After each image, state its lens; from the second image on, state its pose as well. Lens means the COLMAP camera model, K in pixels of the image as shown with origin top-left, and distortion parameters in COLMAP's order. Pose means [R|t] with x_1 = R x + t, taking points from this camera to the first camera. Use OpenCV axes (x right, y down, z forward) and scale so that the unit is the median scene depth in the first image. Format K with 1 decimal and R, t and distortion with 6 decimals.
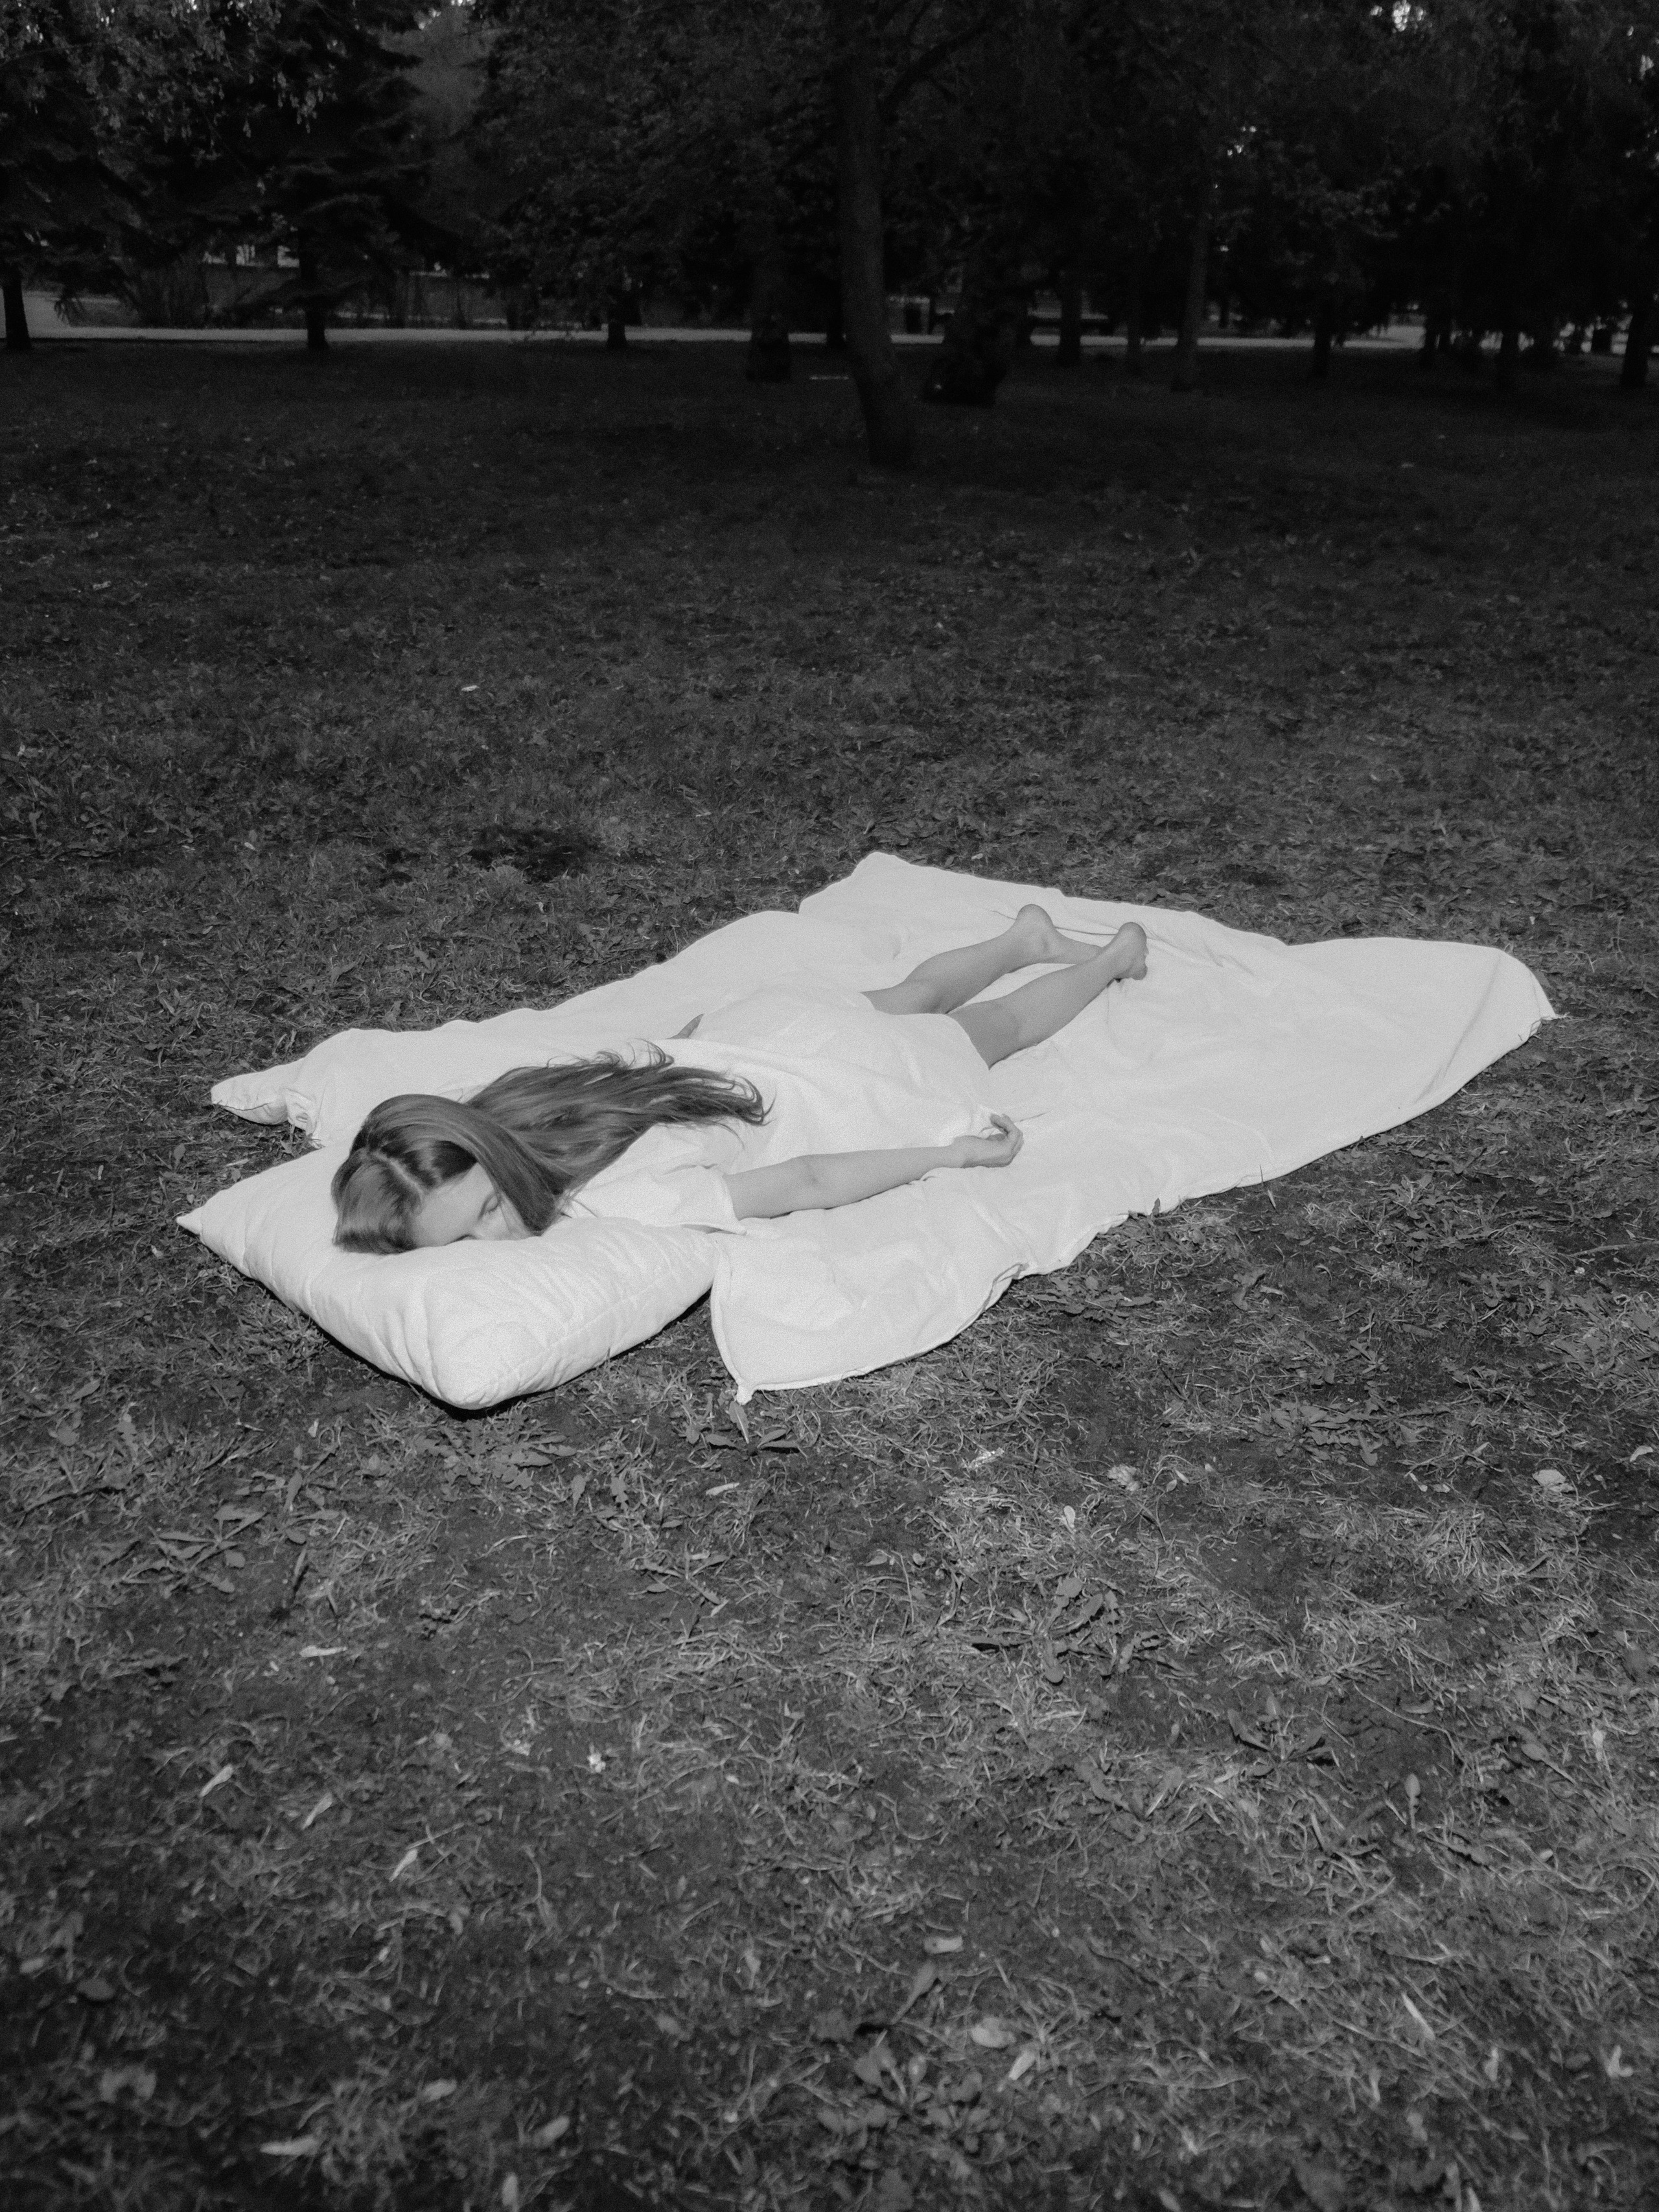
lens RADIAL K [[1917.3, 0, 826.2], [0, 1917.3, 1009.6], [0, 0, 1]] dist [-0.020048, 0.013753]
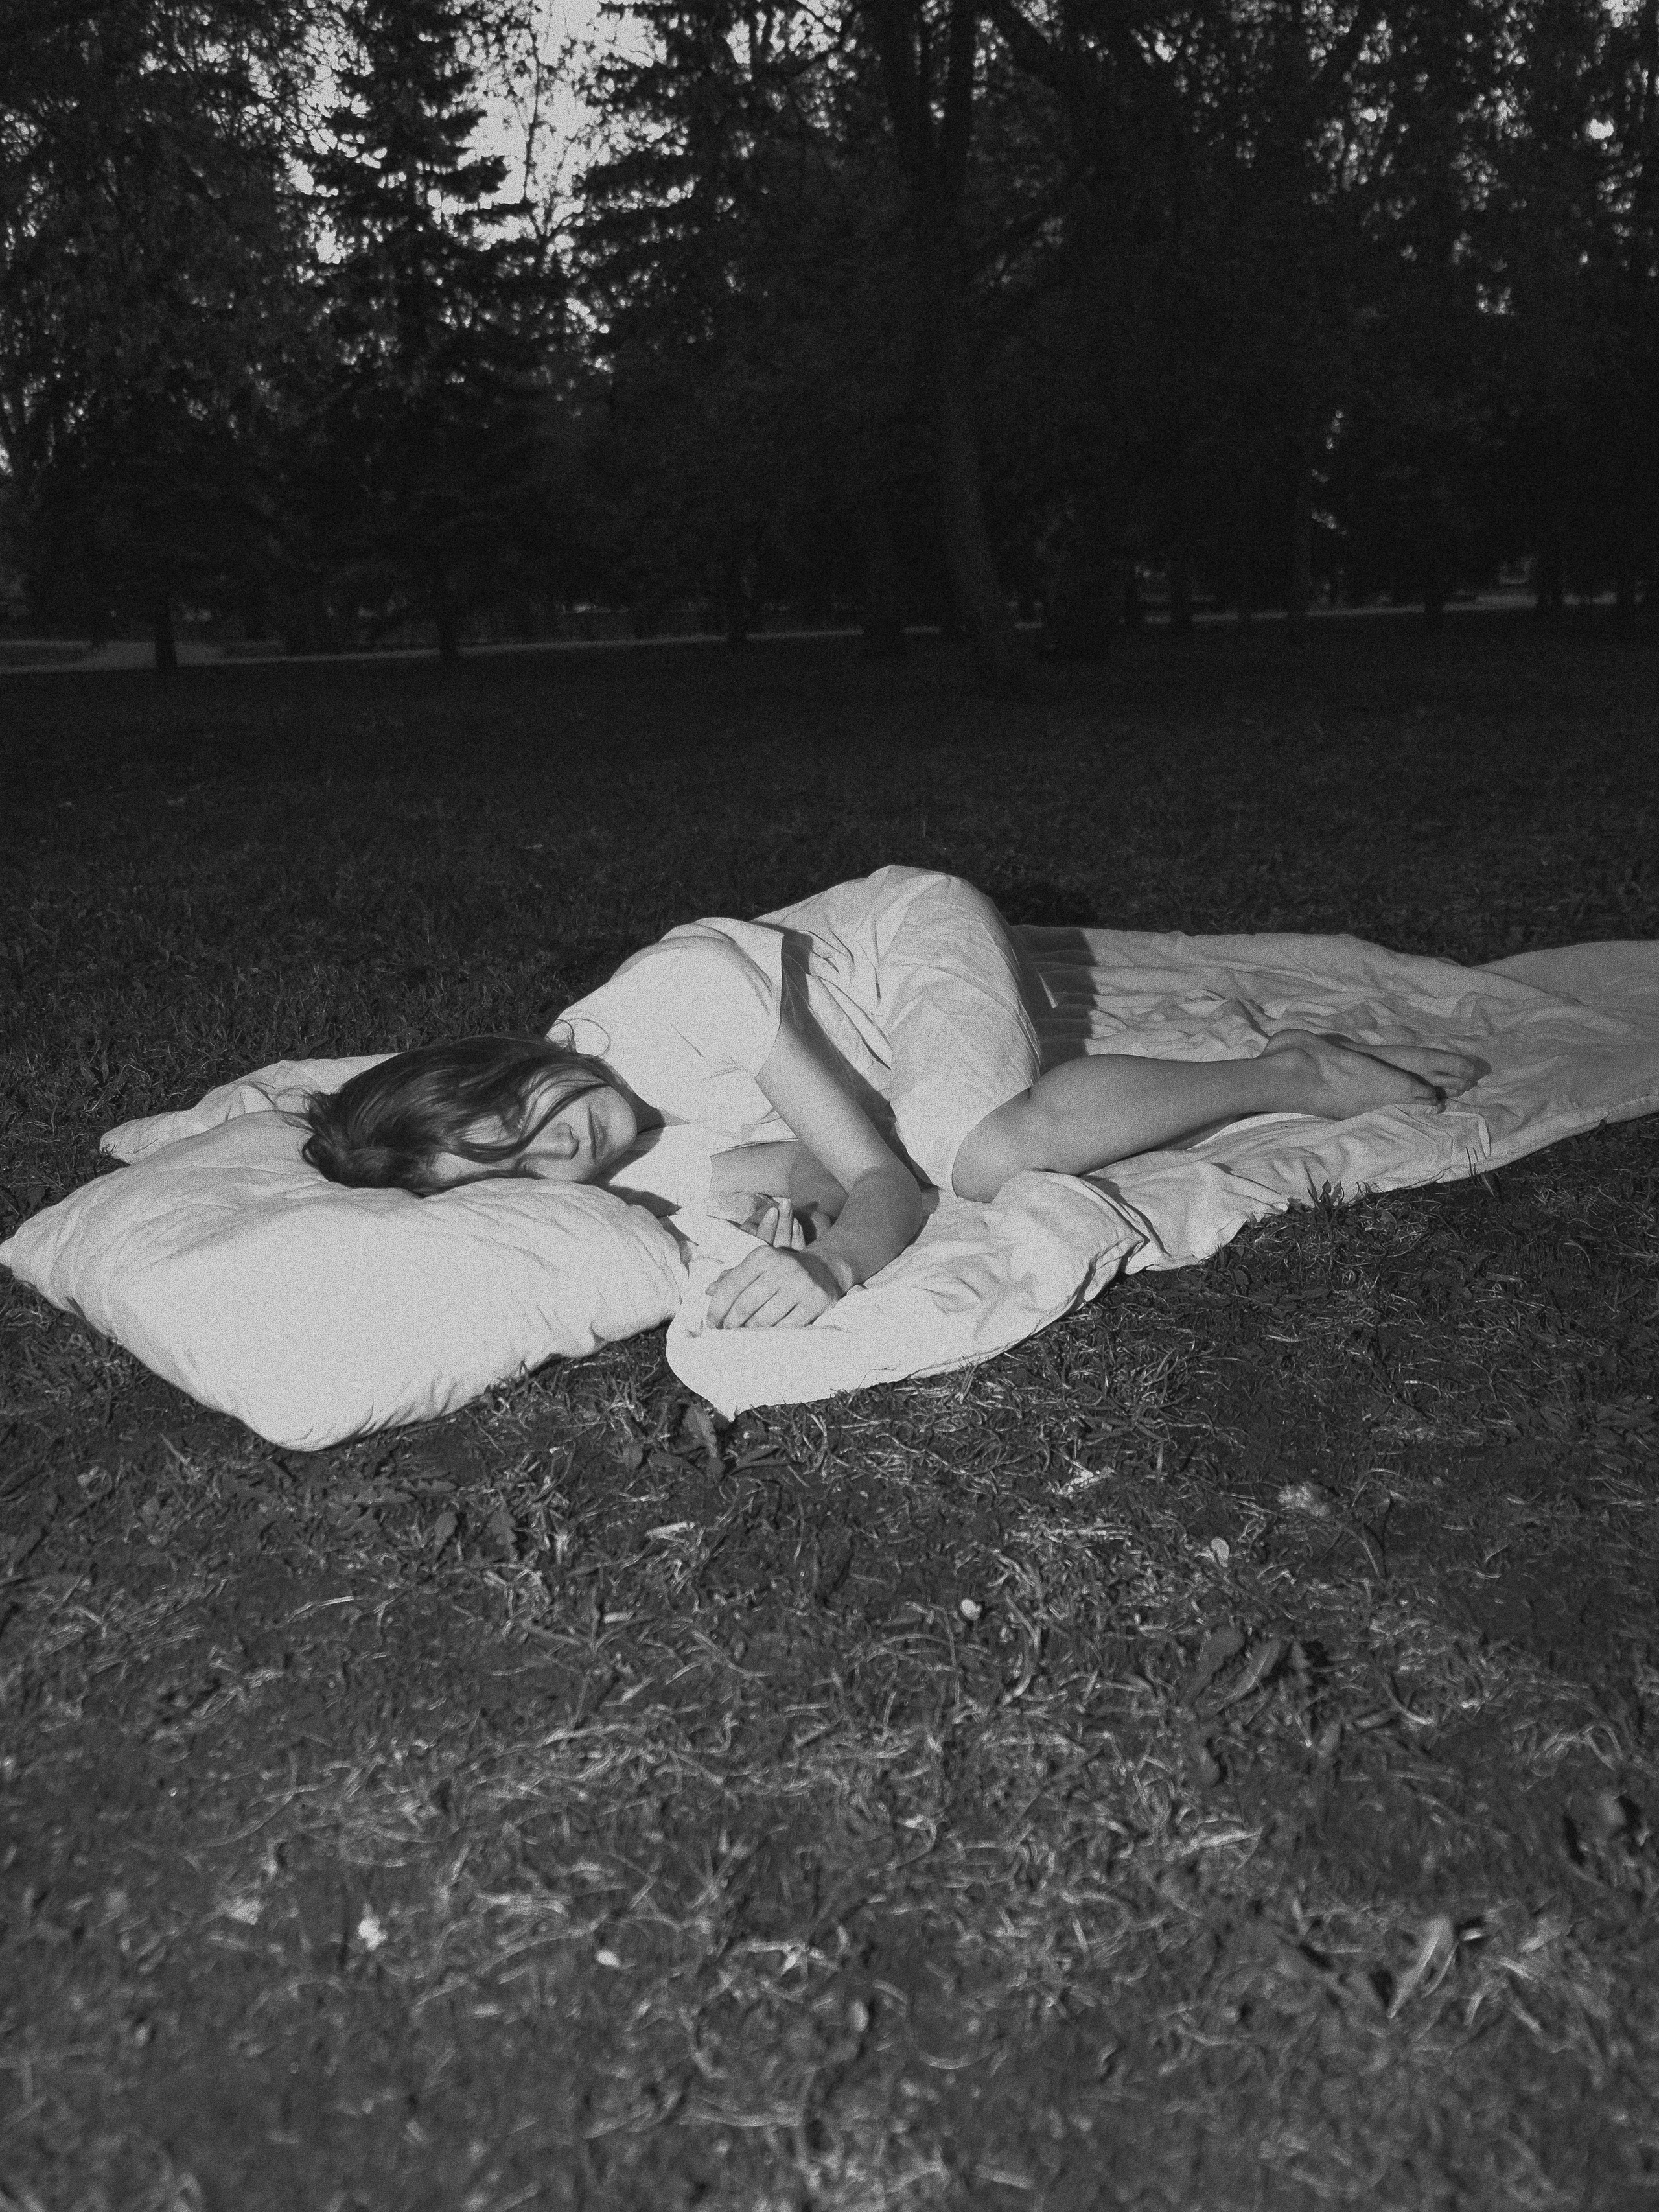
lens RADIAL K [[1917.3, 0, 826.2], [0, 1917.3, 1009.6], [0, 0, 1]] dist [-0.020048, 0.013753]
pose [[0.996101, -0.051102, -0.071912, 0.059849], [0.039562, 0.987338, -0.153619, 0.202768], [0.078852, 0.150175, 0.985510, 0.392751]]
